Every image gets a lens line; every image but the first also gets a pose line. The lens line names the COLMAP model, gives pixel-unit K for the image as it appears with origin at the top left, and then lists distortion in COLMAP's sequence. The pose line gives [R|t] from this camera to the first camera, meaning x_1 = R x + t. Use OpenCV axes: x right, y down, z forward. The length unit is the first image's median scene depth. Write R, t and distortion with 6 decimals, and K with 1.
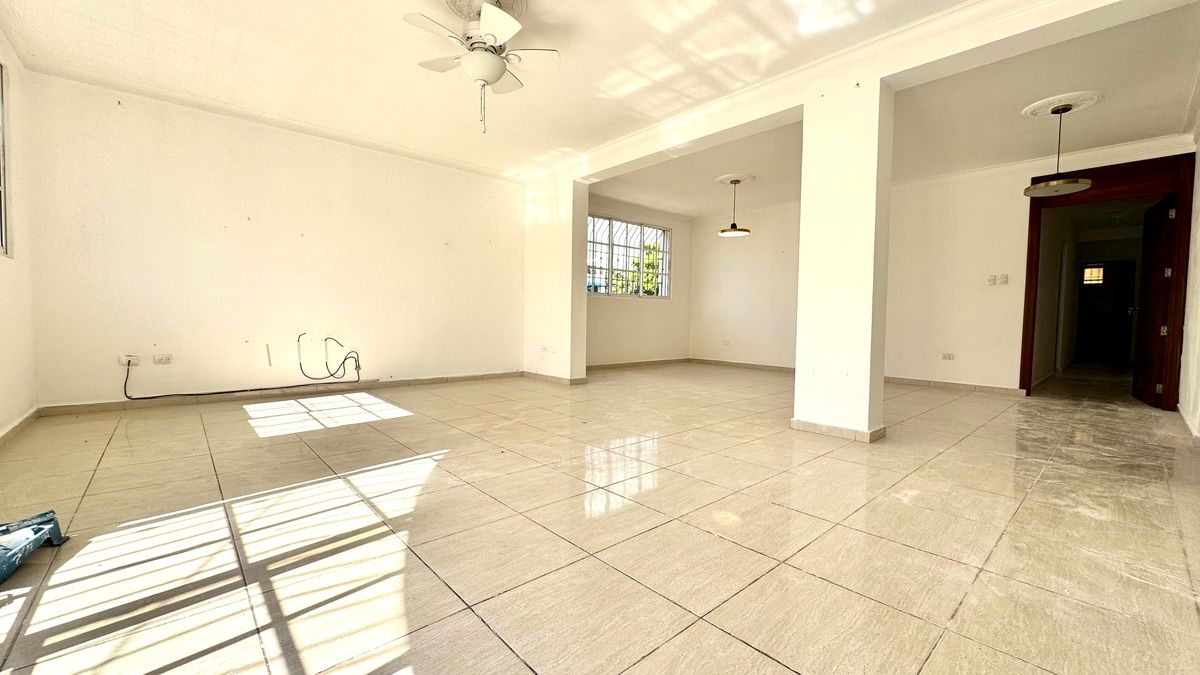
lens RADIAL K [[481.3, 0, 595.1], [0, 481.3, 337.1], [0, 0, 1]] dist [0.020100, 0.000150]
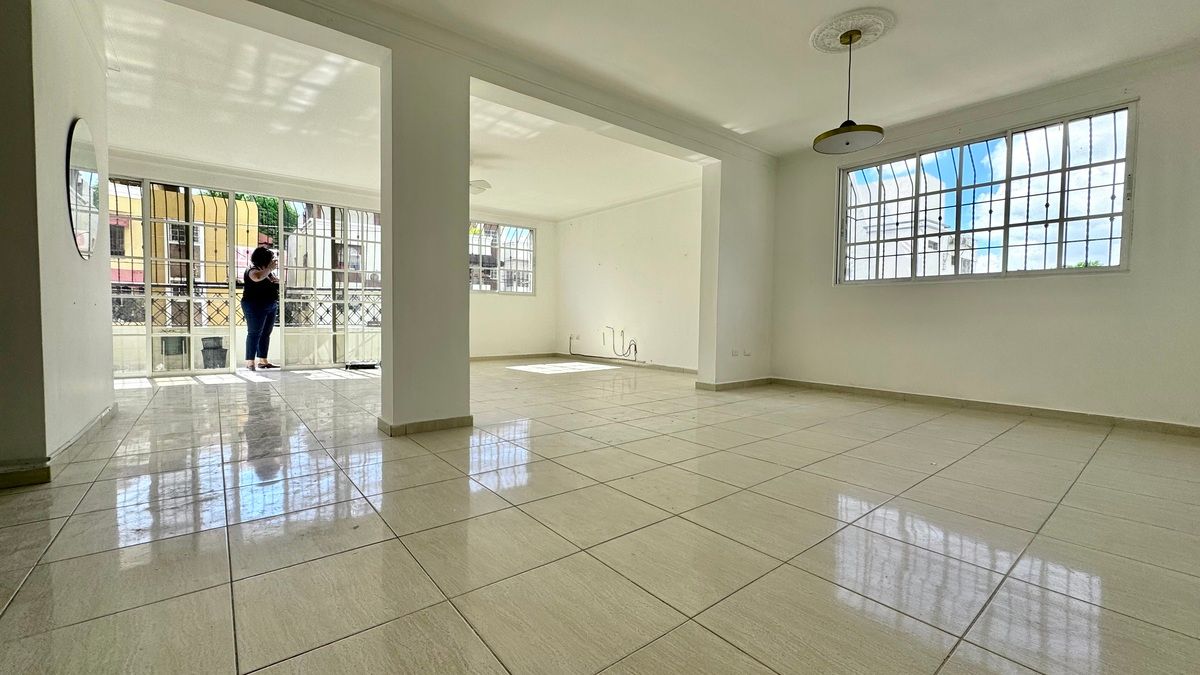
lens RADIAL K [[481.3, 0, 595.1], [0, 481.3, 337.1], [0, 0, 1]] dist [0.020100, 0.000150]
pose [[-0.041221, 0.031980, -0.998638, 0.839271], [-0.048715, 0.998235, 0.033978, -0.021187], [0.997962, 0.050049, -0.039590, 0.797621]]
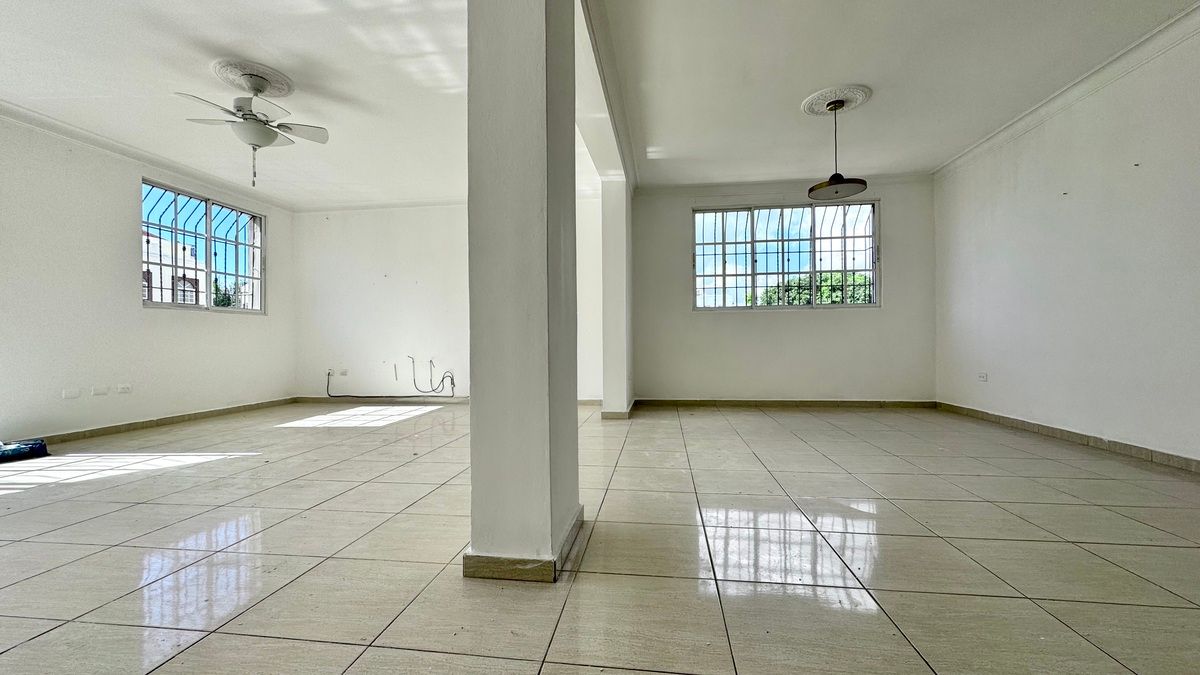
lens RADIAL K [[481.3, 0, 595.1], [0, 481.3, 337.1], [0, 0, 1]] dist [0.020100, 0.000150]
pose [[0.646363, -0.028922, -0.762482, 0.562589], [-0.015771, 0.998562, -0.051246, -0.000584], [0.762867, 0.045149, 0.644977, 0.419486]]
